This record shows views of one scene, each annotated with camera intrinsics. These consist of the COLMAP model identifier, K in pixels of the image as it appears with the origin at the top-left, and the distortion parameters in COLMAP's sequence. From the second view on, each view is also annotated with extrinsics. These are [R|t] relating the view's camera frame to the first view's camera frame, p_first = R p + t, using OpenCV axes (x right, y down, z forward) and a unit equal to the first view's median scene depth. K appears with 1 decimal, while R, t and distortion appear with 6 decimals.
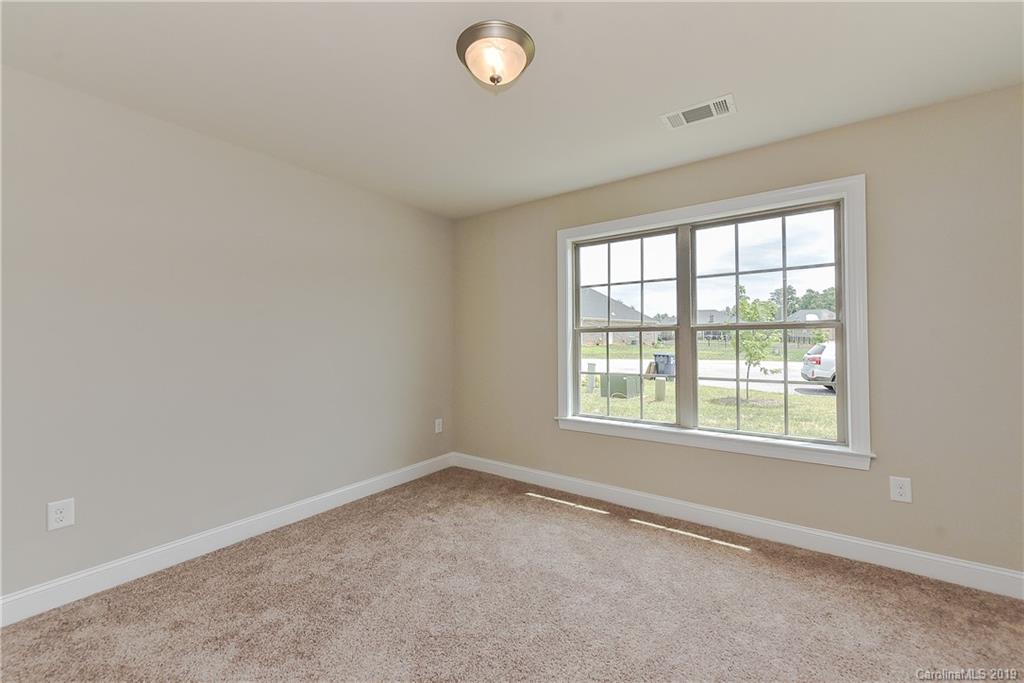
lens RADIAL K [[402.2, 0, 516.1], [0, 402.2, 332.6], [0, 0, 1]] dist [-0.019159, -0.000141]
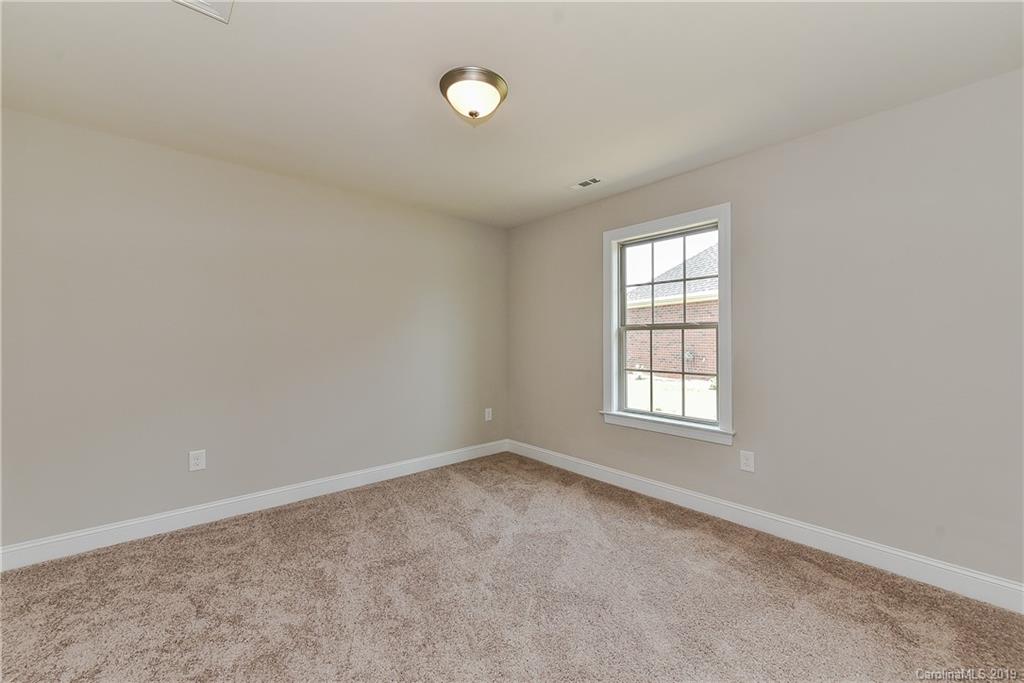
lens RADIAL K [[402.1, 0, 517.9], [0, 402.1, 337.0], [0, 0, 1]] dist [-0.000690, -0.000122]
pose [[0.979130, -0.000872, -0.203232, 0.105642], [0.004520, 0.999837, 0.017489, -0.002858], [0.203184, -0.018043, 0.978974, -0.072939]]
